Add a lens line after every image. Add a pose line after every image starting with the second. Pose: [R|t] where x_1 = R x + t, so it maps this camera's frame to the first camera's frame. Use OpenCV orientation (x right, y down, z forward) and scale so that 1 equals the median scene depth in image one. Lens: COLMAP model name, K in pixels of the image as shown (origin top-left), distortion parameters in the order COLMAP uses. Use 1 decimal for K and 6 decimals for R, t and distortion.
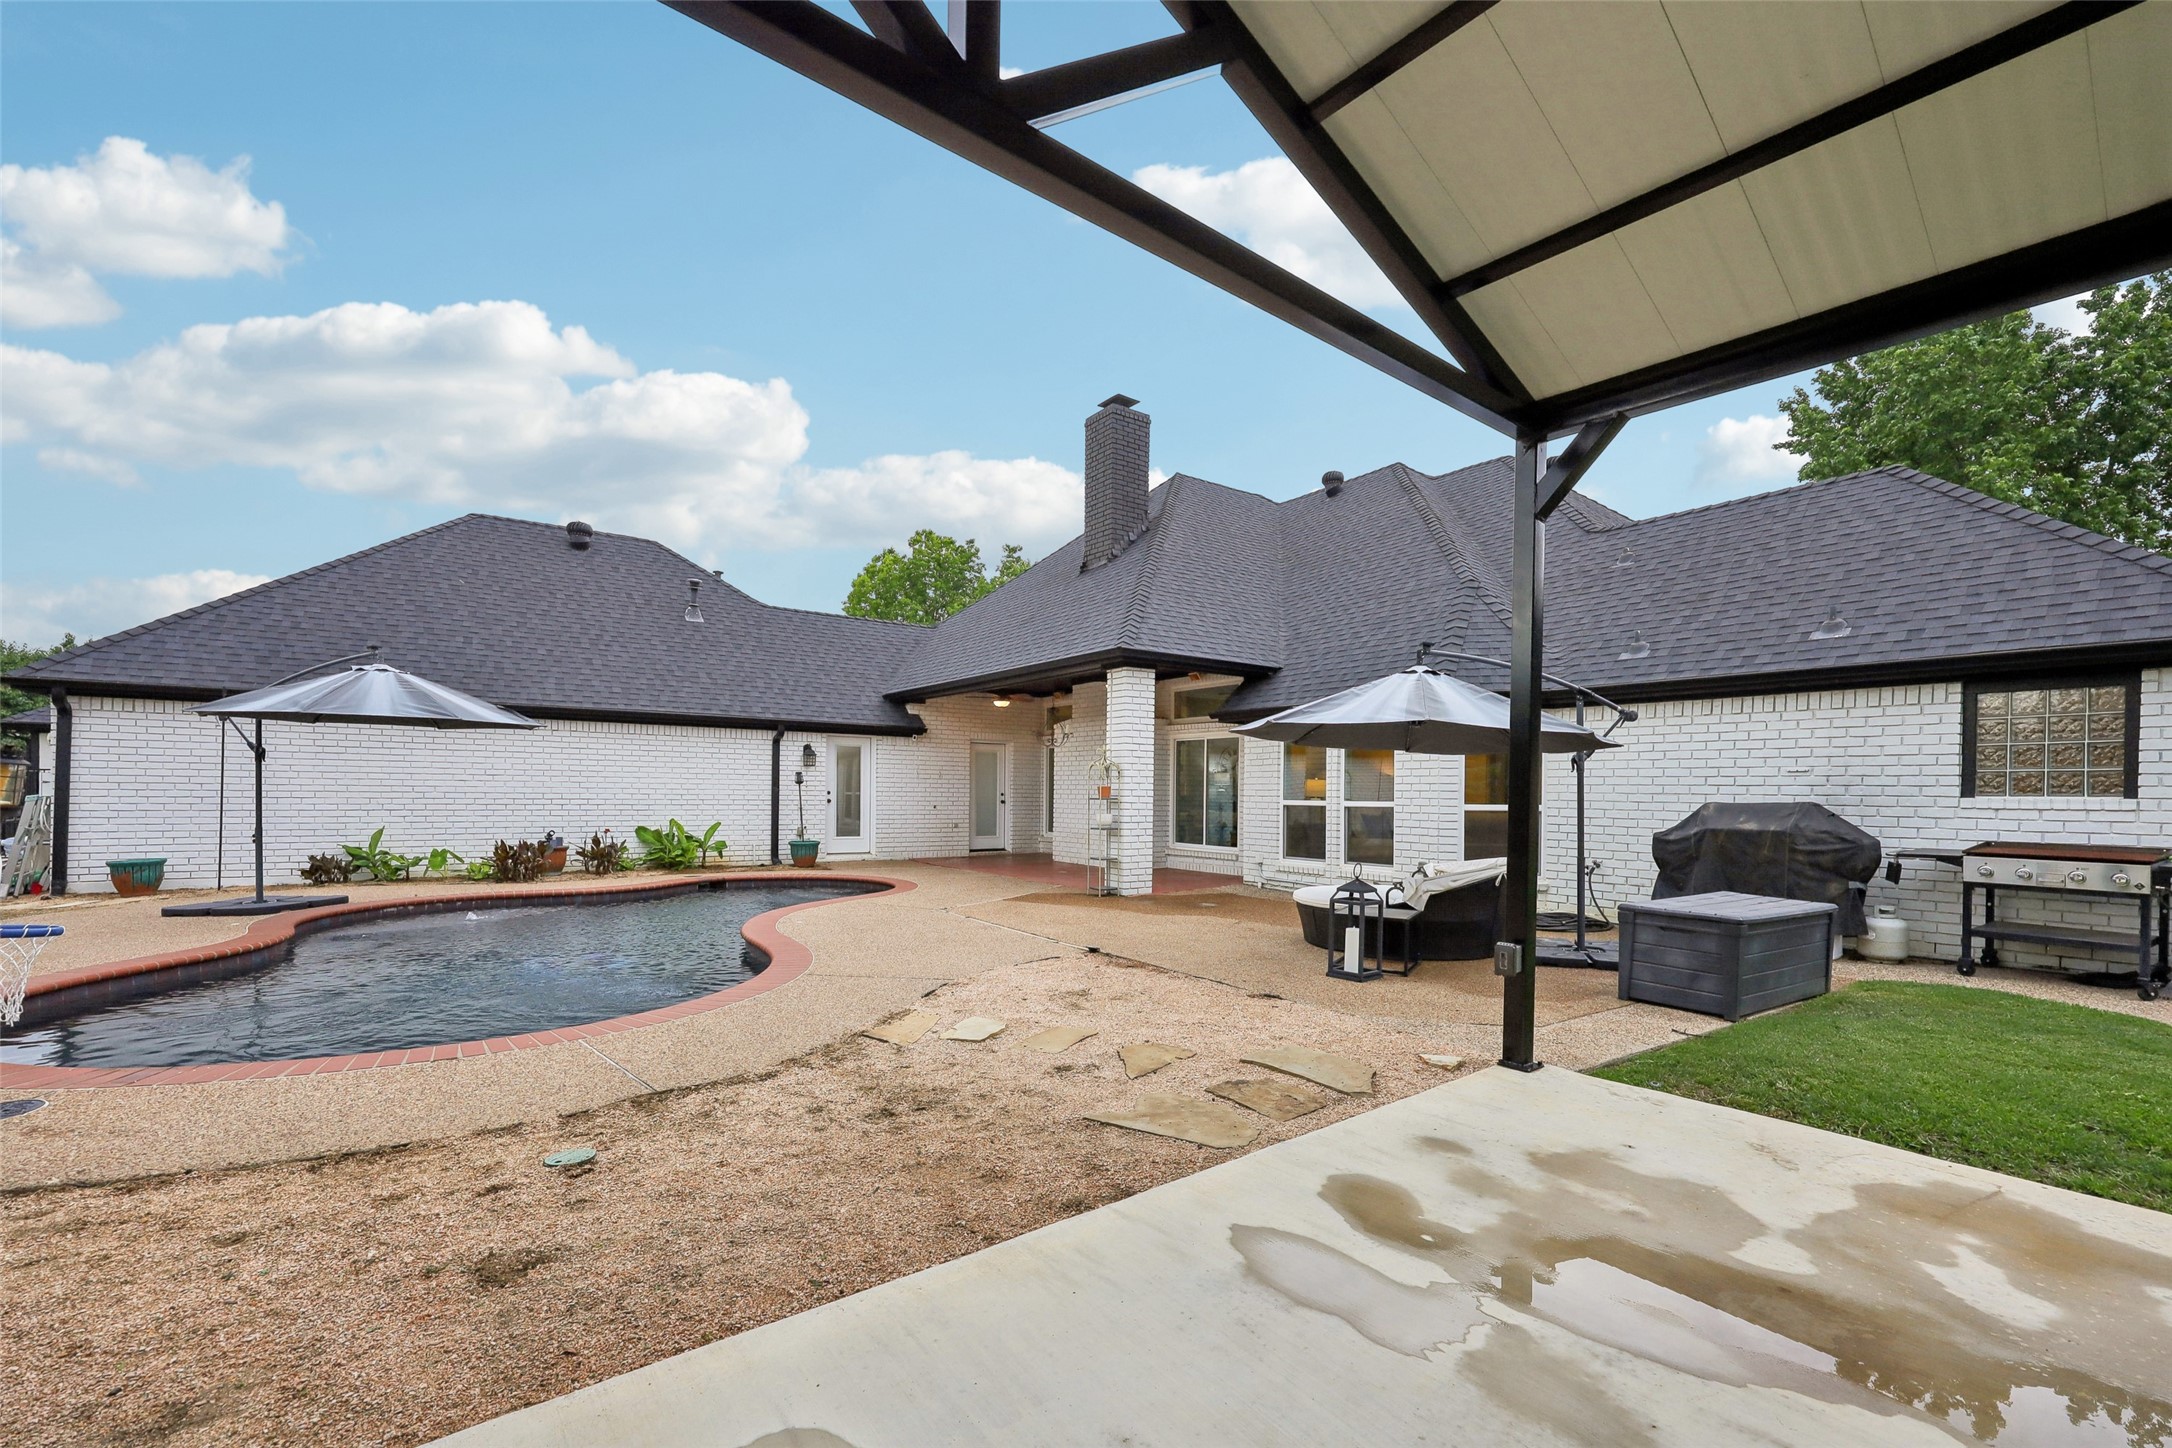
lens RADIAL K [[883.7, 0, 1095.8], [0, 883.7, 799.3], [0, 0, 1]] dist [-0.010749, 0.000024]
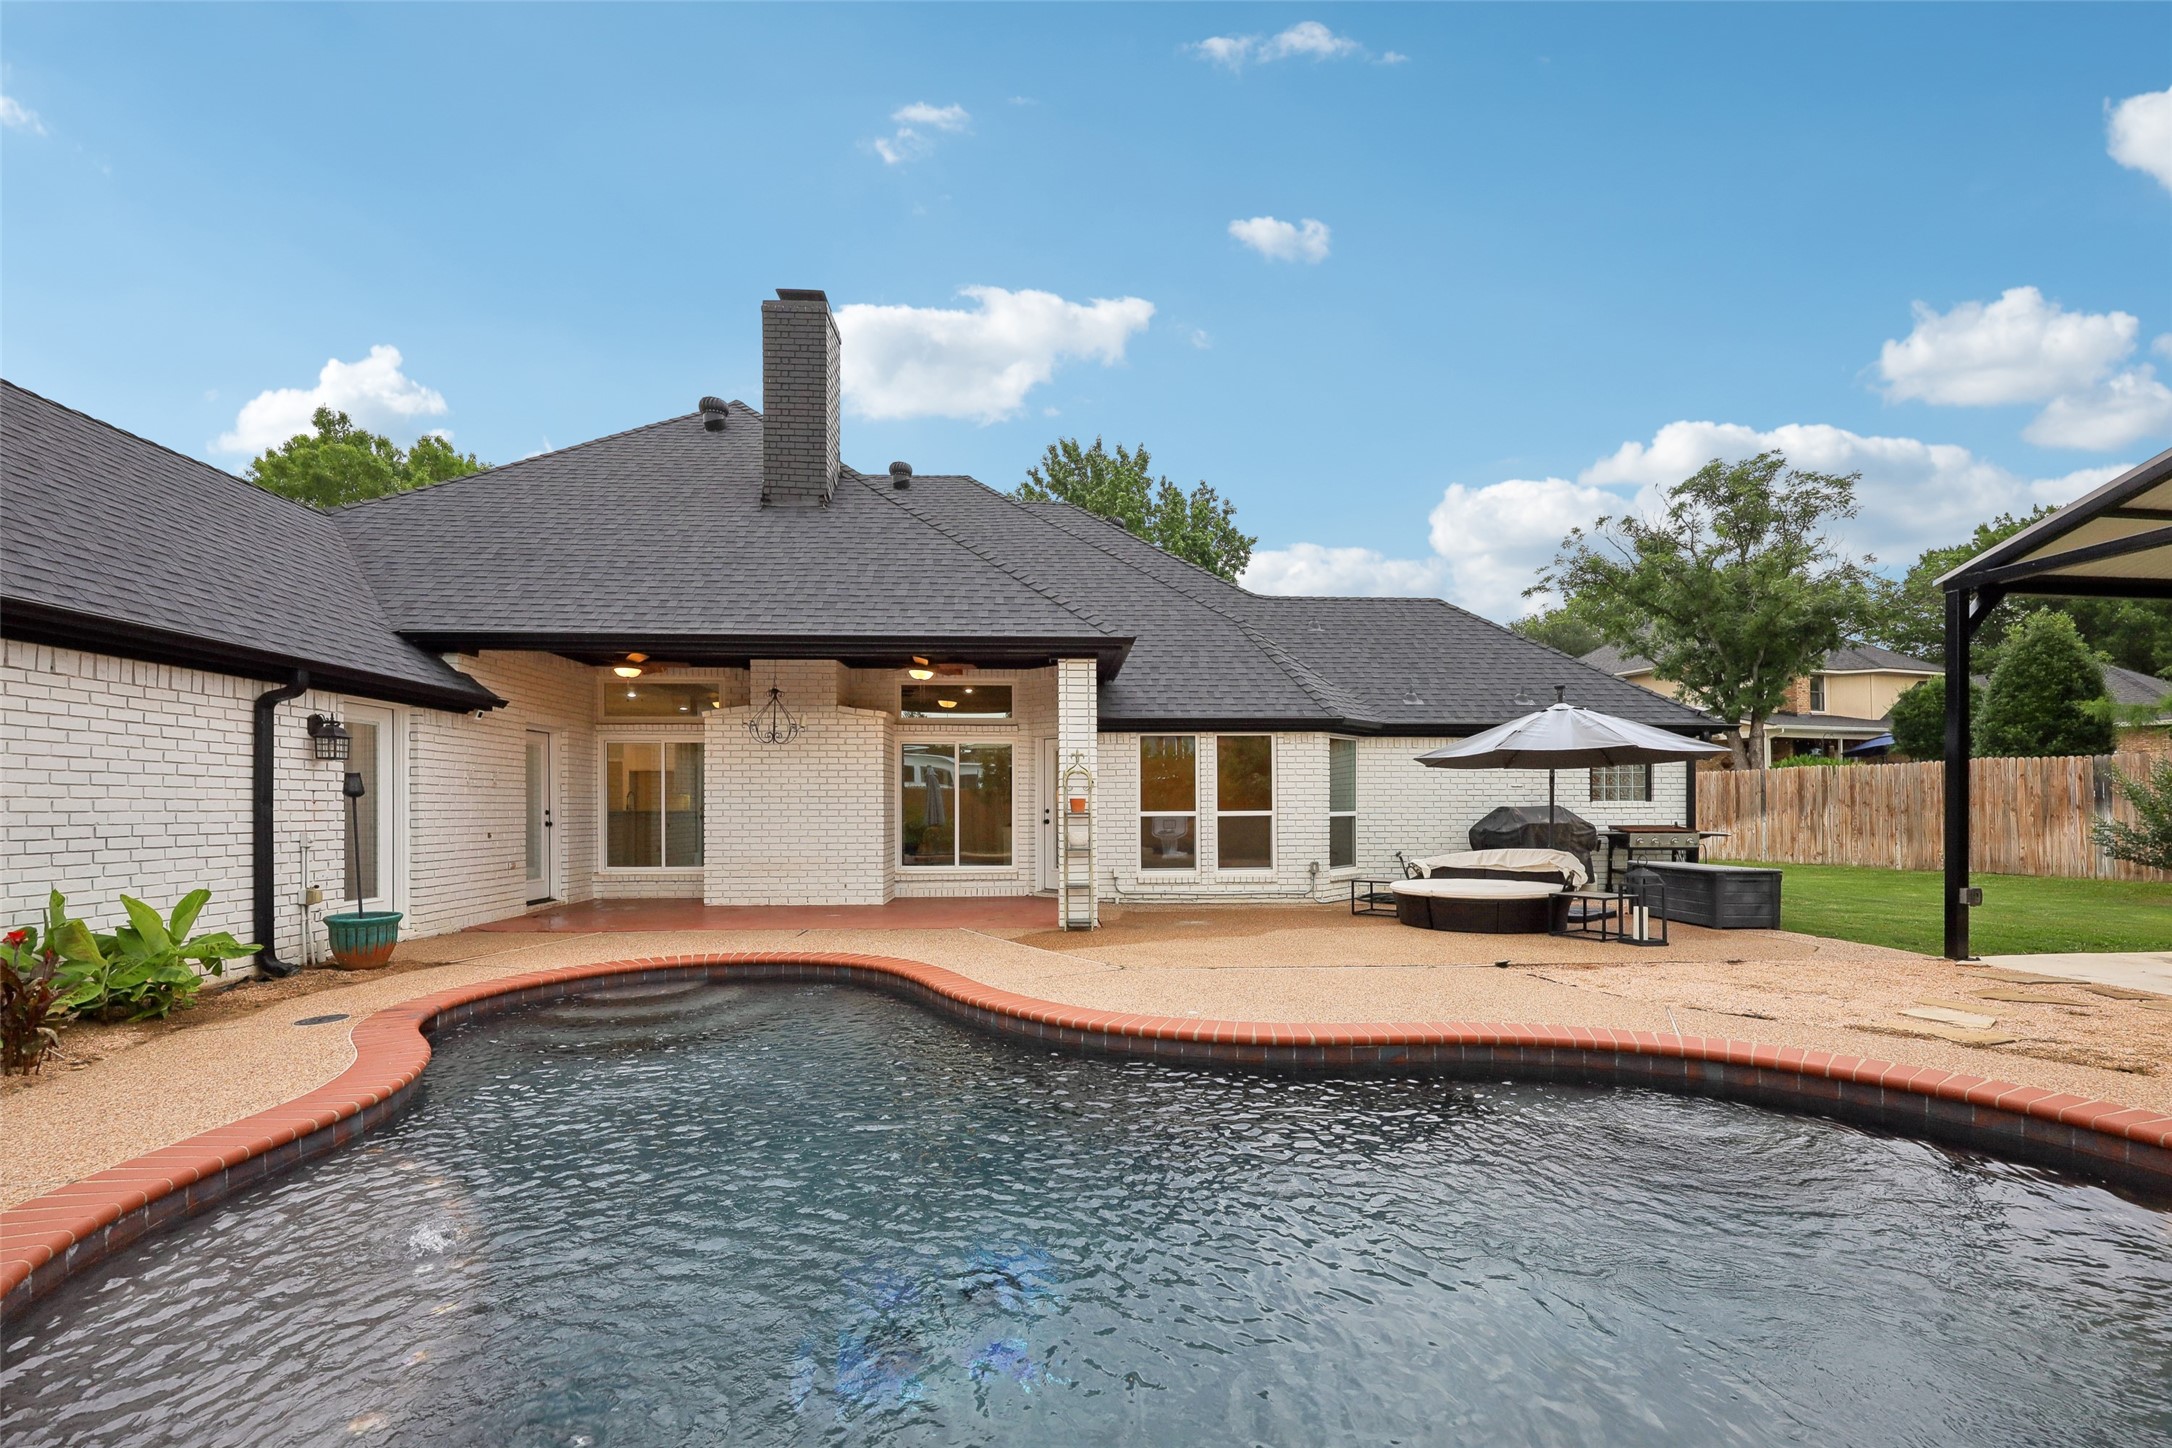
lens RADIAL K [[883.7, 0, 1092.5], [0, 883.7, 797.8], [0, 0, 1]] dist [-0.010749, 0.000024]
pose [[0.551822, -0.004525, 0.833950, -0.474454], [0.015906, 0.999860, -0.005100, -0.007512], [-0.833810, 0.016079, 0.551817, 0.369702]]
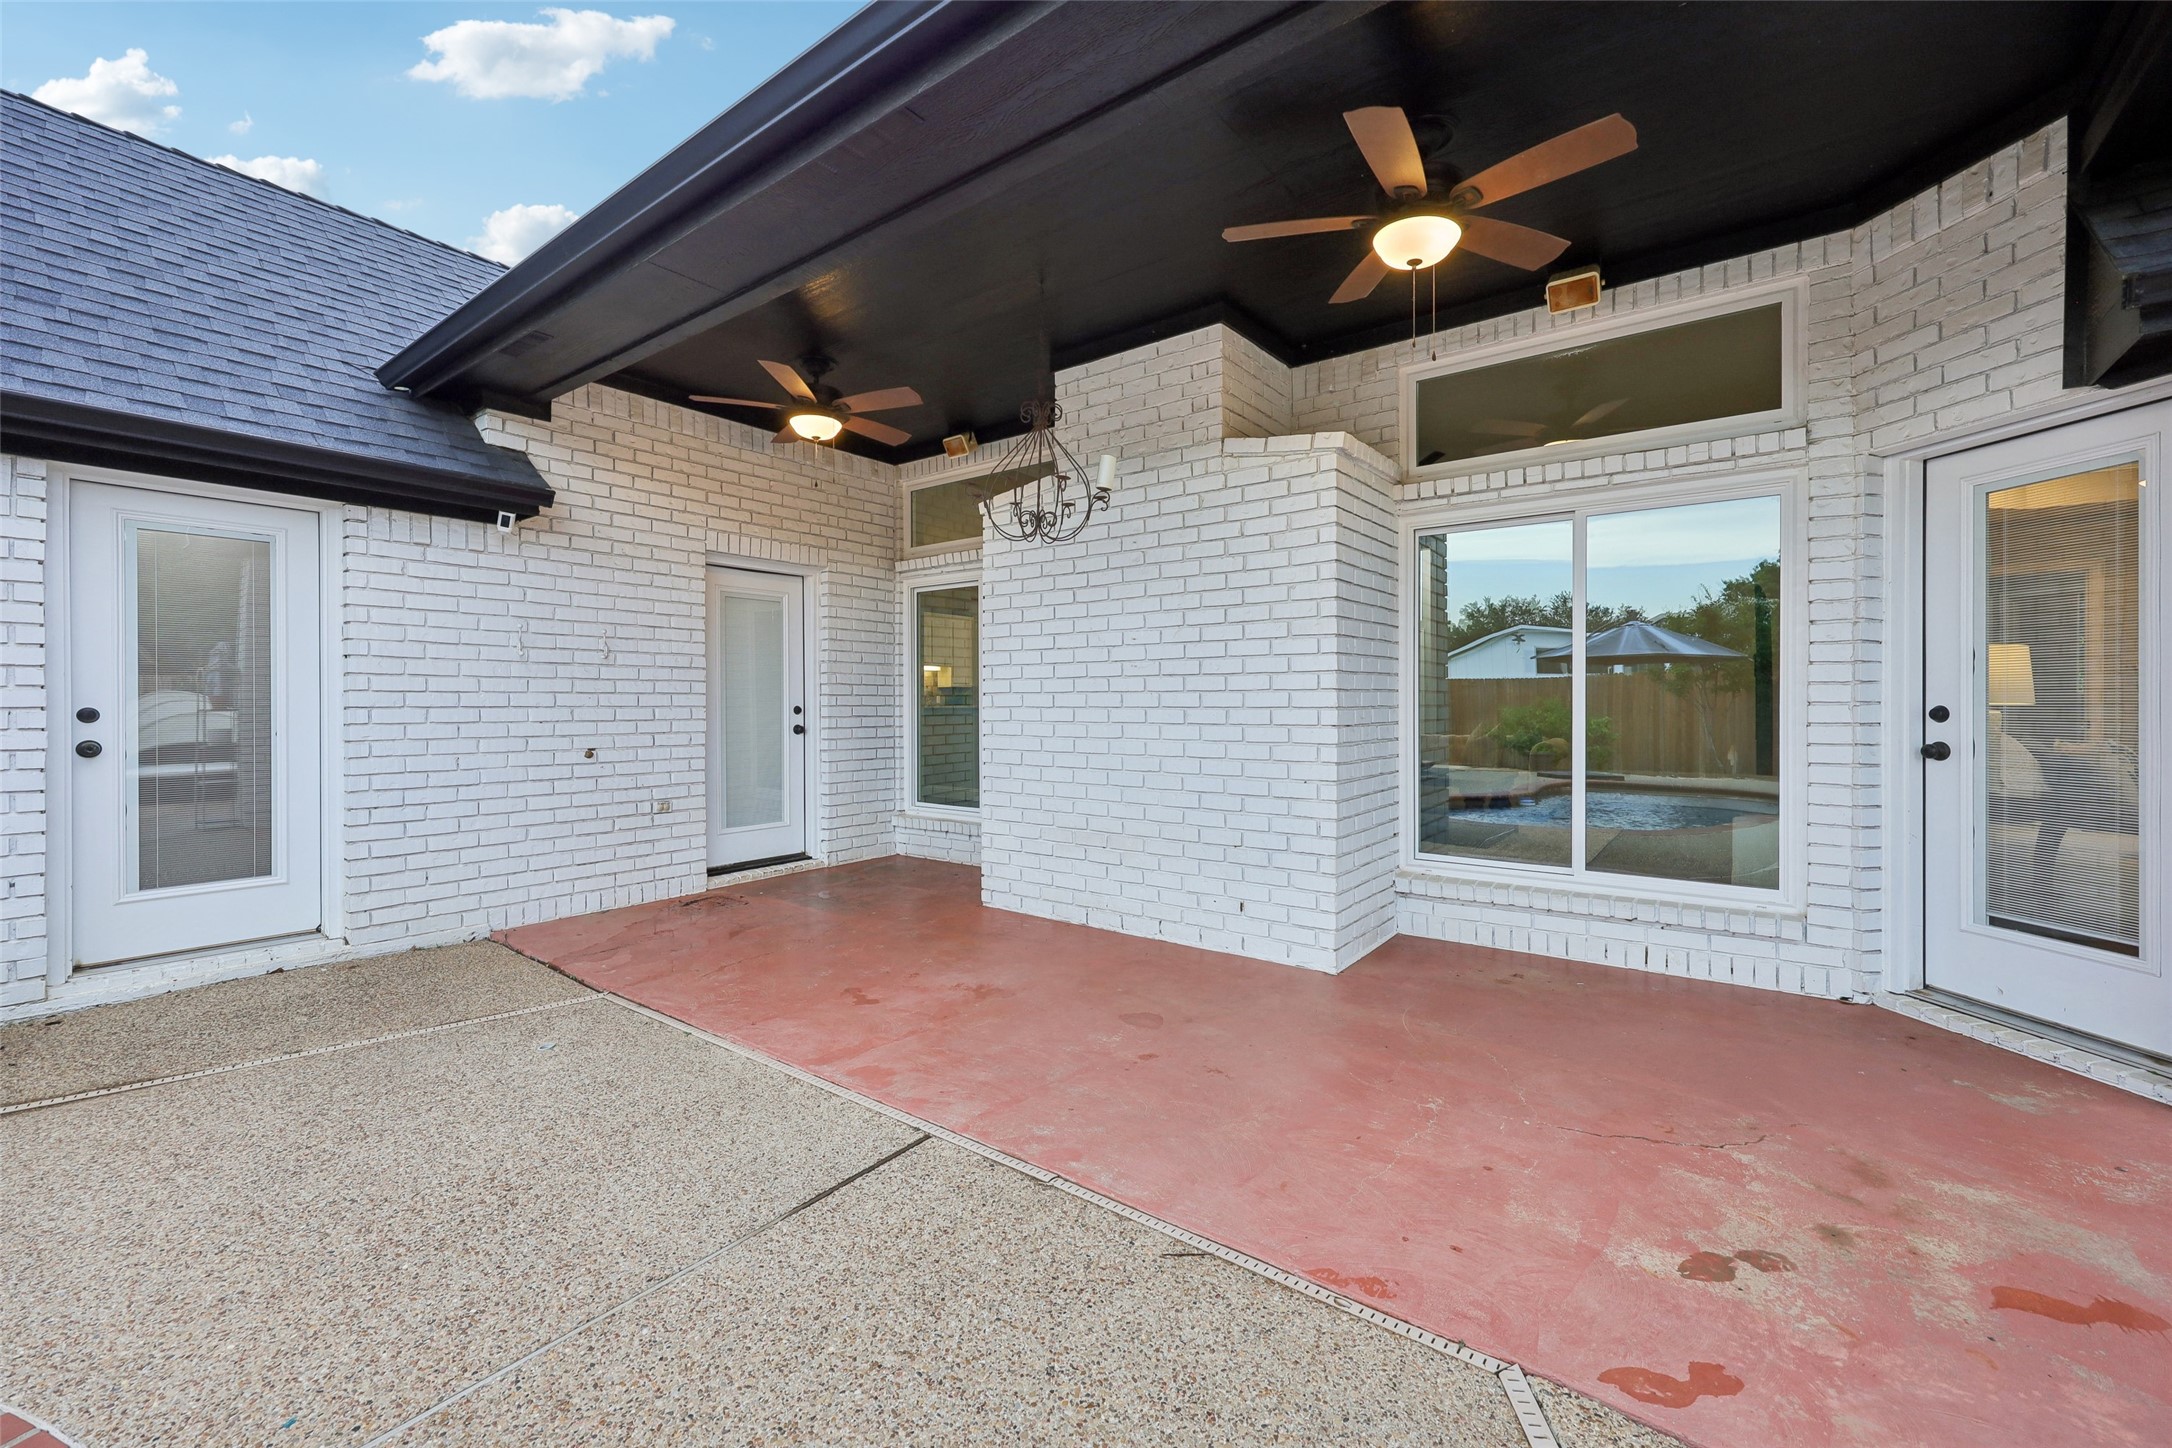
lens RADIAL K [[883.7, 0, 1097.8], [0, 883.7, 695.7], [0, 0, 1]] dist [-0.010749, 0.000024]
pose [[0.956190, -0.011819, 0.292508, -0.106622], [0.016518, 0.999771, -0.013602, -0.005092], [-0.292281, 0.017838, 0.956166, 0.686985]]
